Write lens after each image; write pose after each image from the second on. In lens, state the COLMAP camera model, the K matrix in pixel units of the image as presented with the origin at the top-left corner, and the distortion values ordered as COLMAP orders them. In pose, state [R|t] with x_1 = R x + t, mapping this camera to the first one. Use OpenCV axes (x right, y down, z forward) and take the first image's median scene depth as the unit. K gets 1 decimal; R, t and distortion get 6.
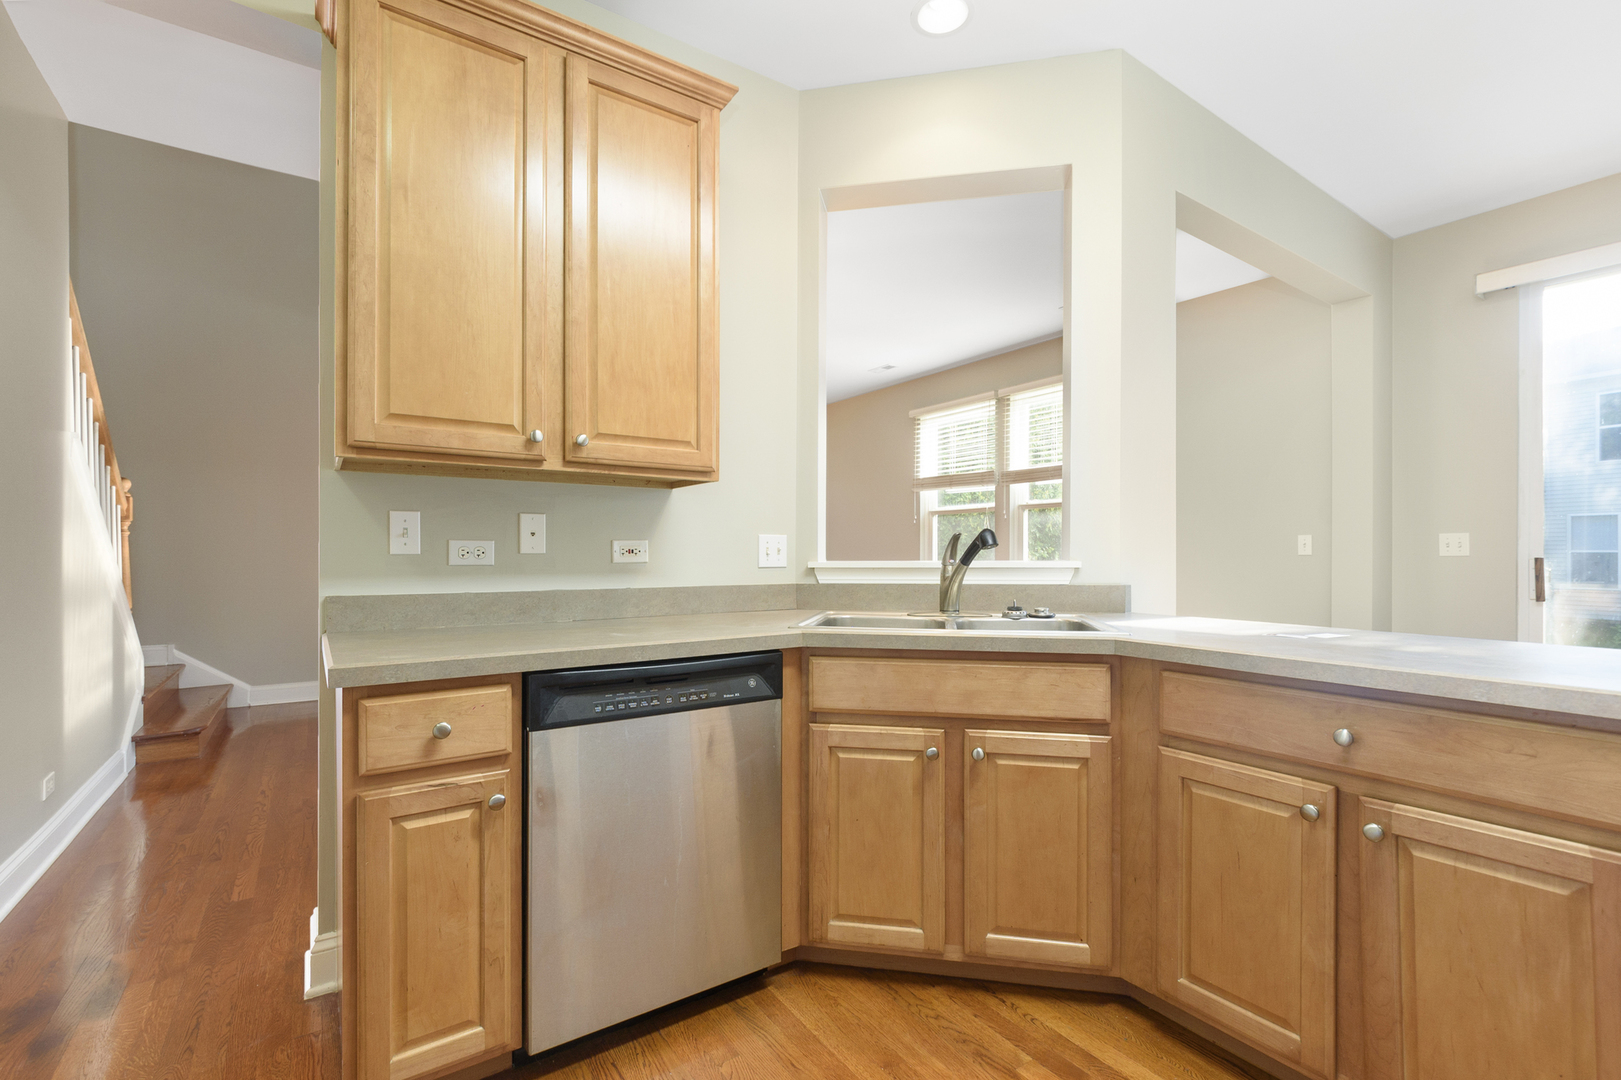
lens RADIAL K [[720.7, 0, 813.3], [0, 720.7, 554.0], [0, 0, 1]] dist [0.001460, 0.001527]
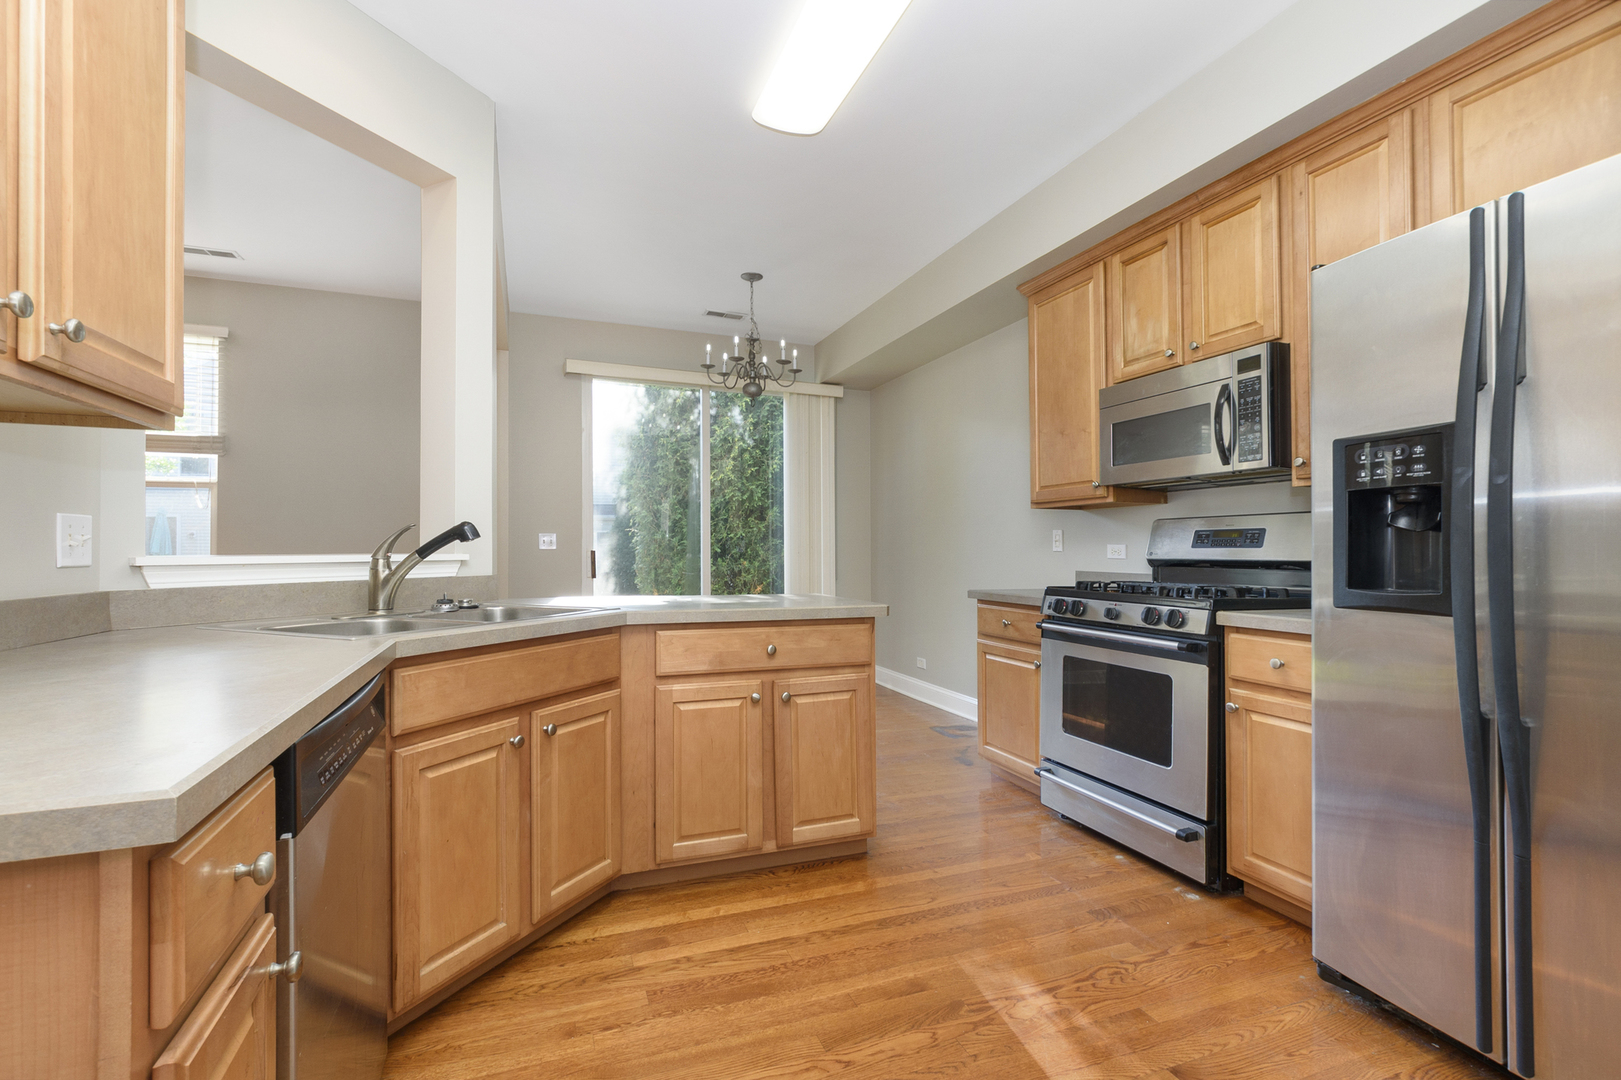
lens RADIAL K [[720.7, 0, 776.9], [0, 720.7, 542.2], [0, 0, 1]] dist [0.001460, 0.001527]
pose [[0.266144, 0.010551, 0.963875, -0.718168], [-0.001501, 0.999943, -0.010532, 0.004740], [-0.963932, 0.001356, 0.266145, 0.370165]]
